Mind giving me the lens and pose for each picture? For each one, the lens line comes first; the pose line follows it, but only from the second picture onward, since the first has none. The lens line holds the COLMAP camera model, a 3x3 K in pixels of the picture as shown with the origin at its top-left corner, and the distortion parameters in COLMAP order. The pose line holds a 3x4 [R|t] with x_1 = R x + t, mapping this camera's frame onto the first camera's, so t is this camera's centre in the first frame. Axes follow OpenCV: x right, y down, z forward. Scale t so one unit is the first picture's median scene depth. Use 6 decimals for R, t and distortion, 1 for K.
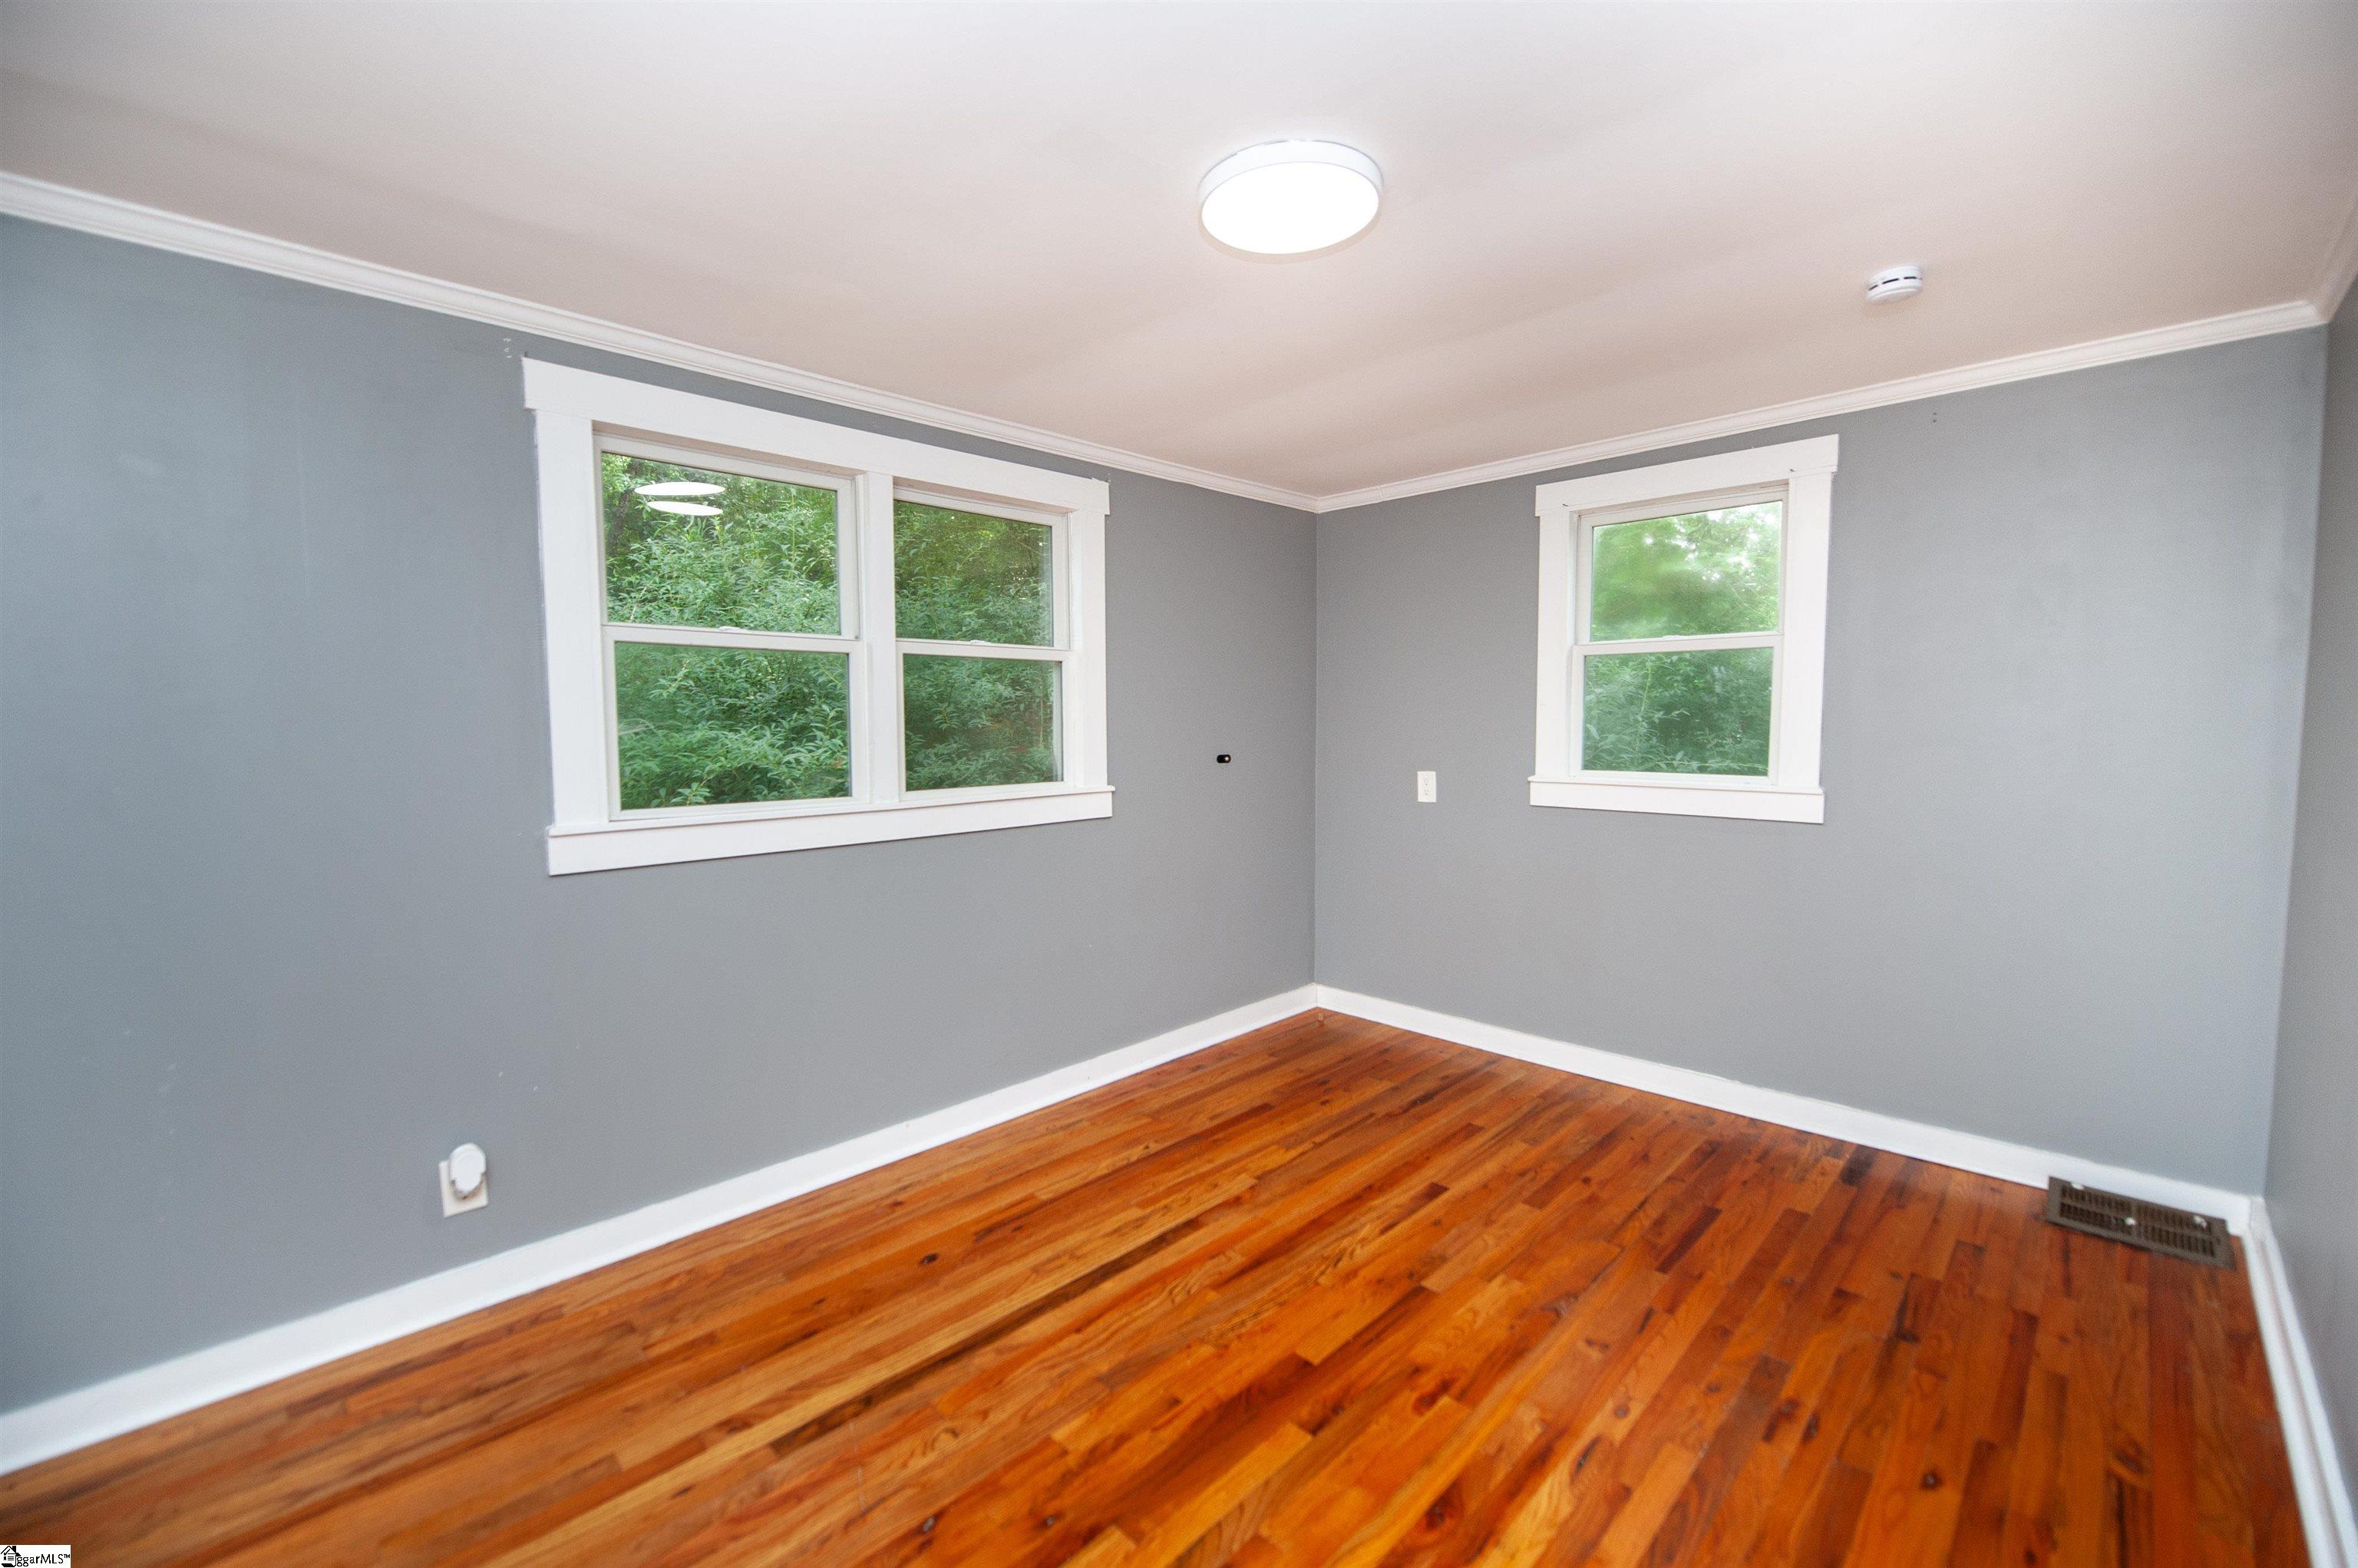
lens RADIAL K [[955.3, 0, 1186.0], [0, 955.3, 794.6], [0, 0, 1]] dist [-0.014173, -0.004738]
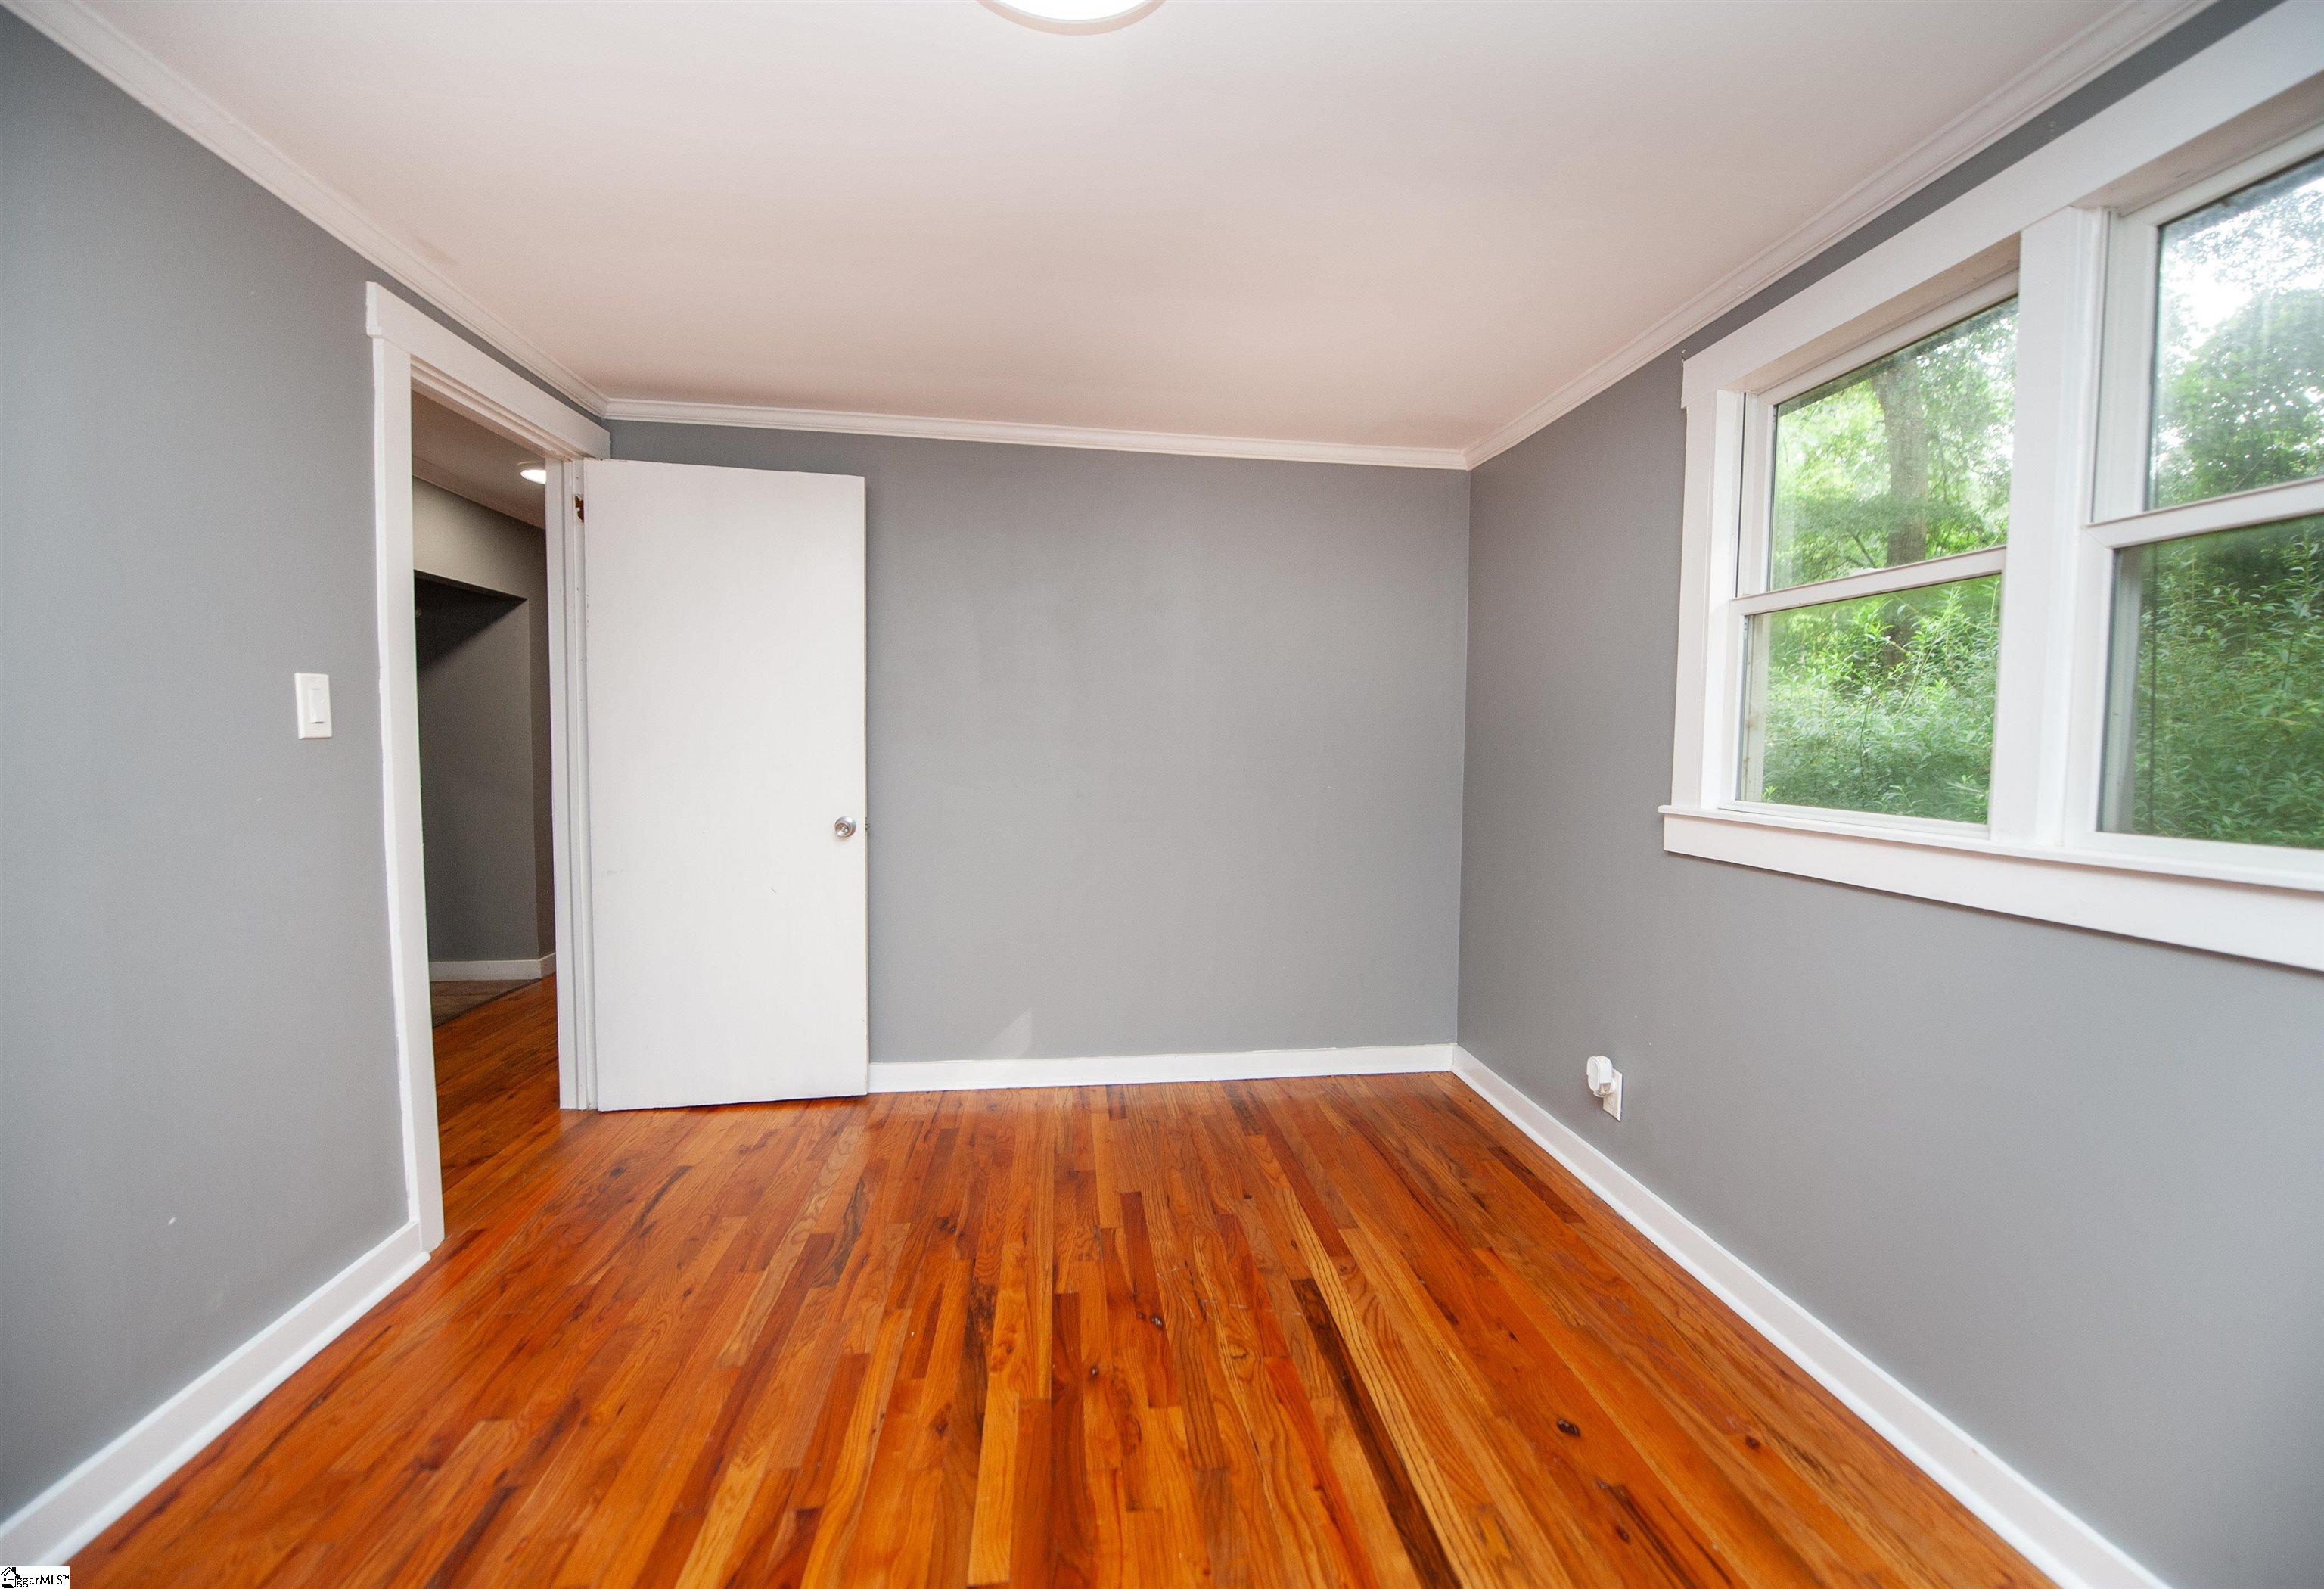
lens RADIAL K [[958.6, 0, 1206.5], [0, 958.6, 795.8], [0, 0, 1]] dist [-0.000005, -0.000321]
pose [[-0.593150, 0.046634, -0.803740, 0.412945], [-0.071683, 0.991297, 0.110417, -0.047585], [0.801894, 0.123109, -0.584645, 1.021577]]
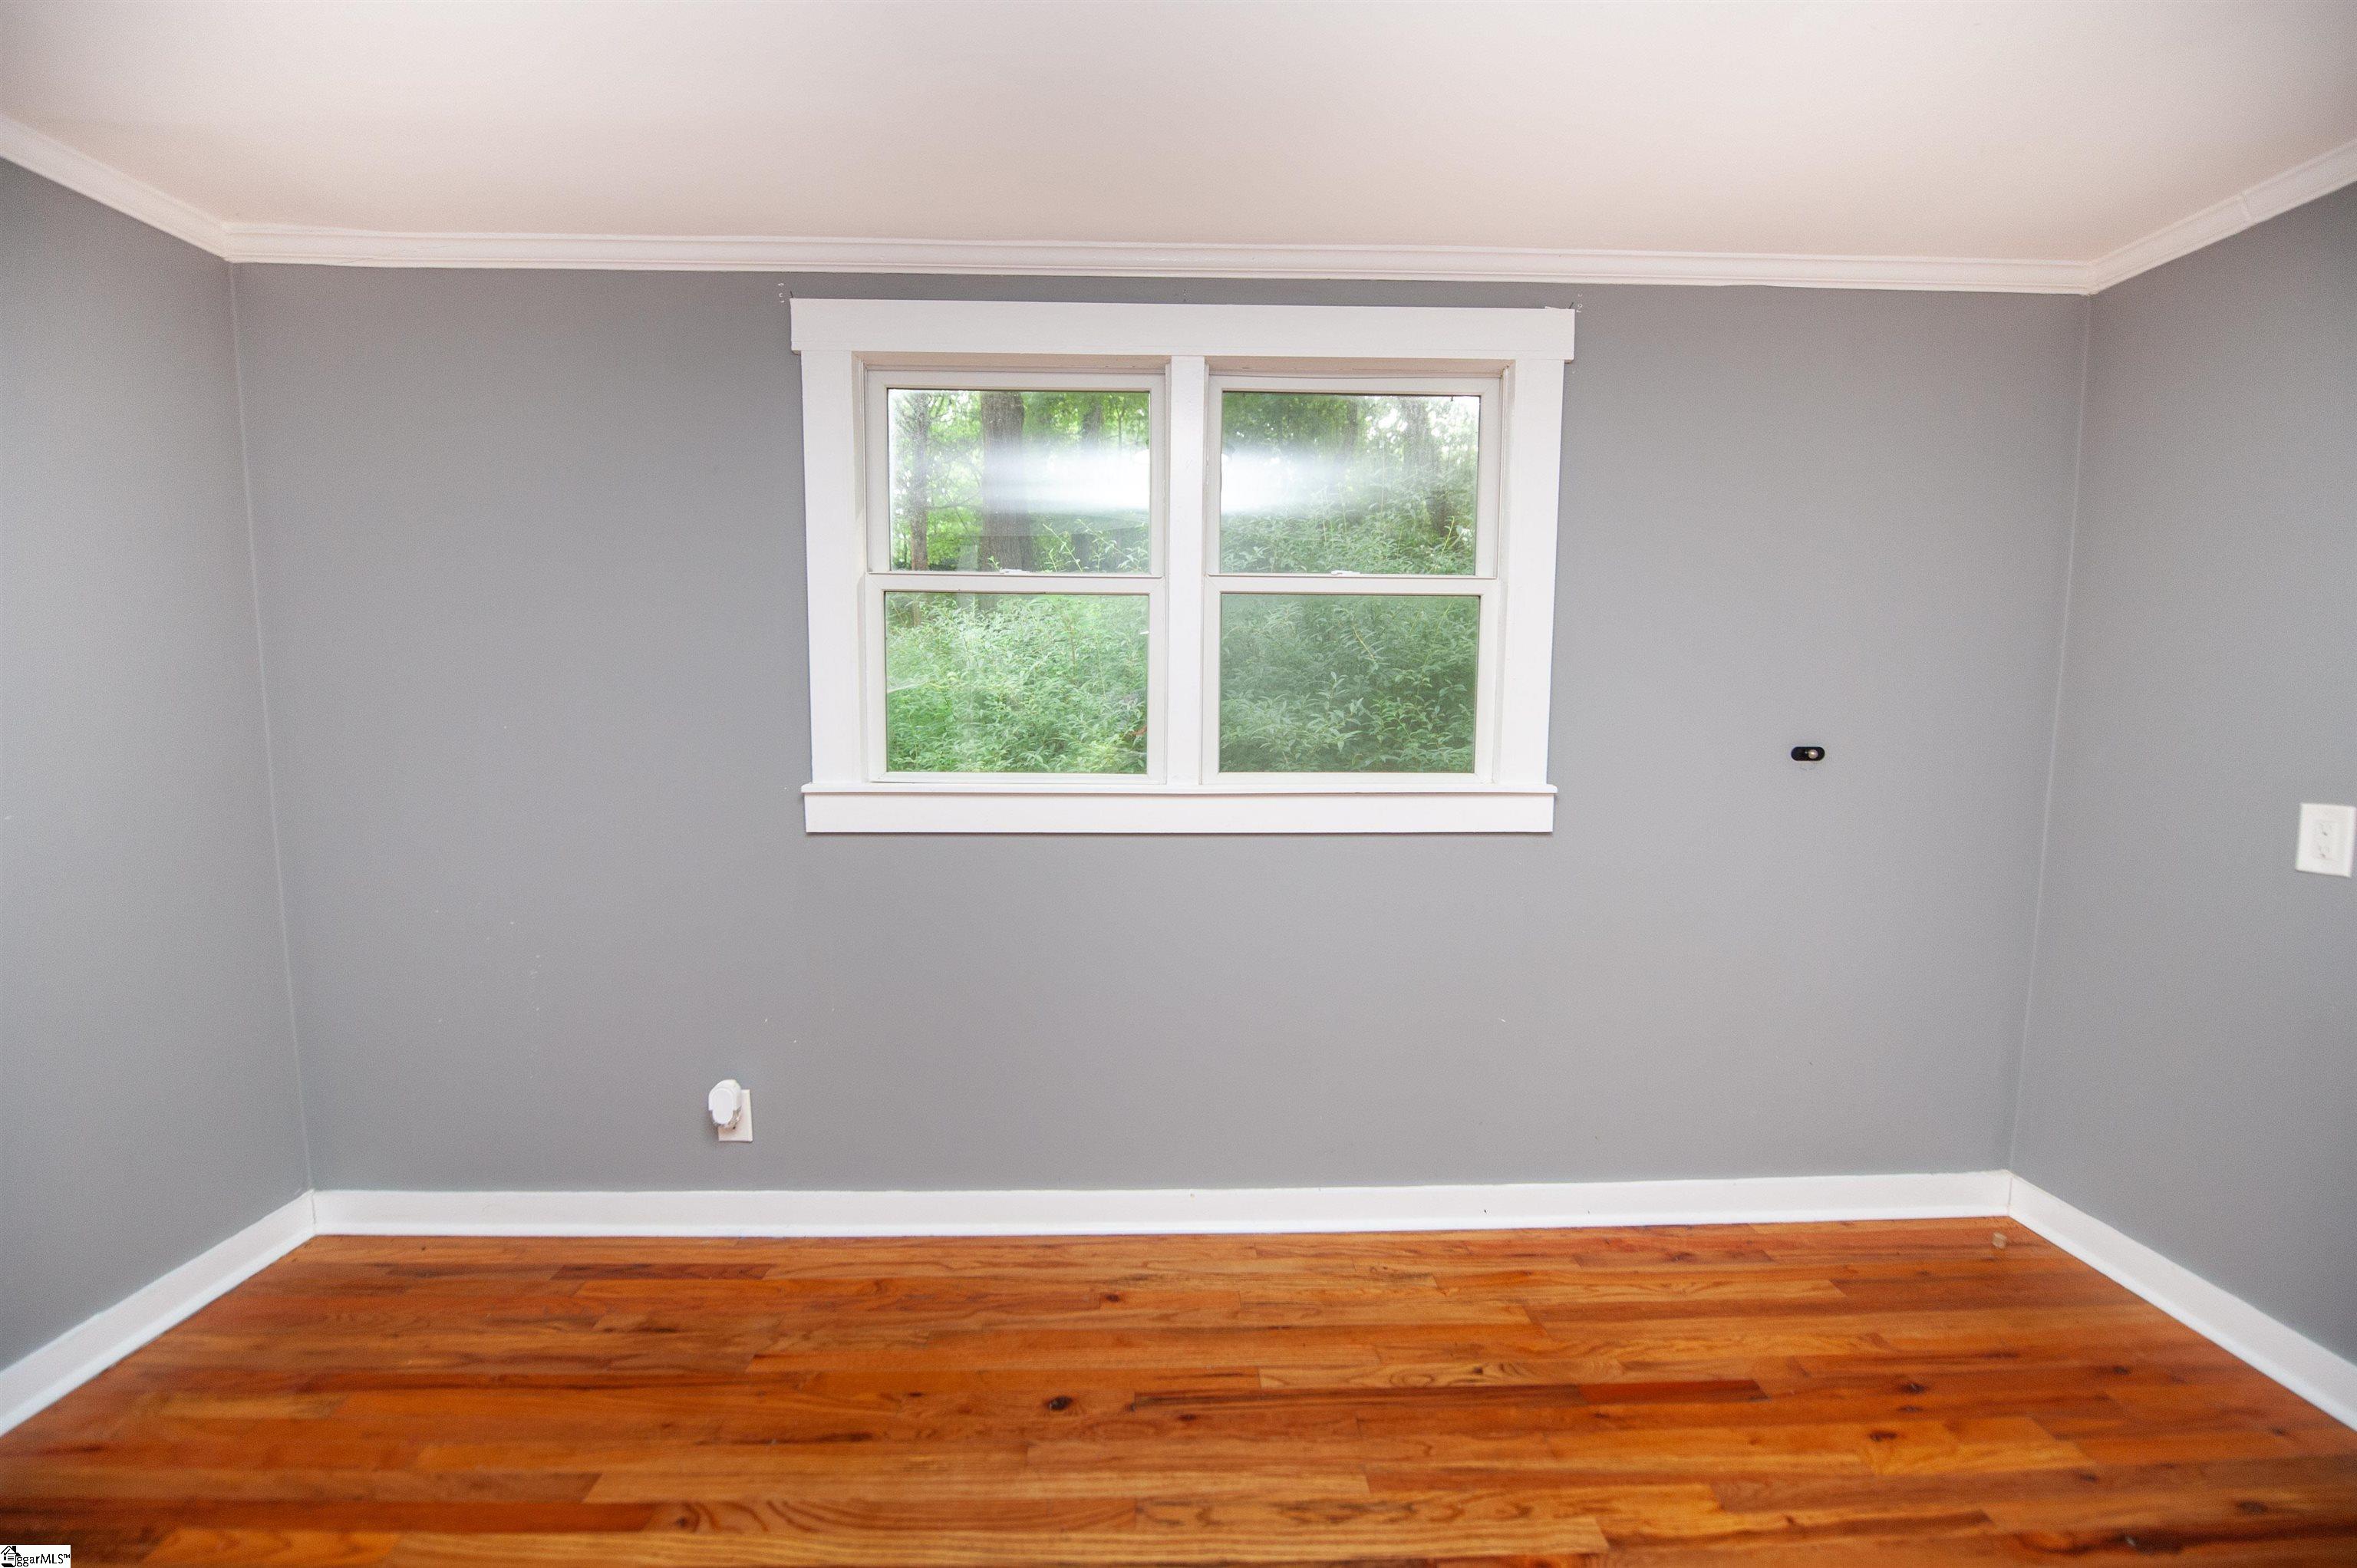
lens RADIAL K [[944.2, 0, 1188.6], [0, 944.2, 784.2], [0, 0, 1]] dist [-0.015590, -0.003260]
pose [[0.722599, 0.073840, -0.687312, 0.238371], [-0.065981, 0.997106, 0.037754, -0.022481], [0.688111, 0.018068, 0.725380, 0.473978]]
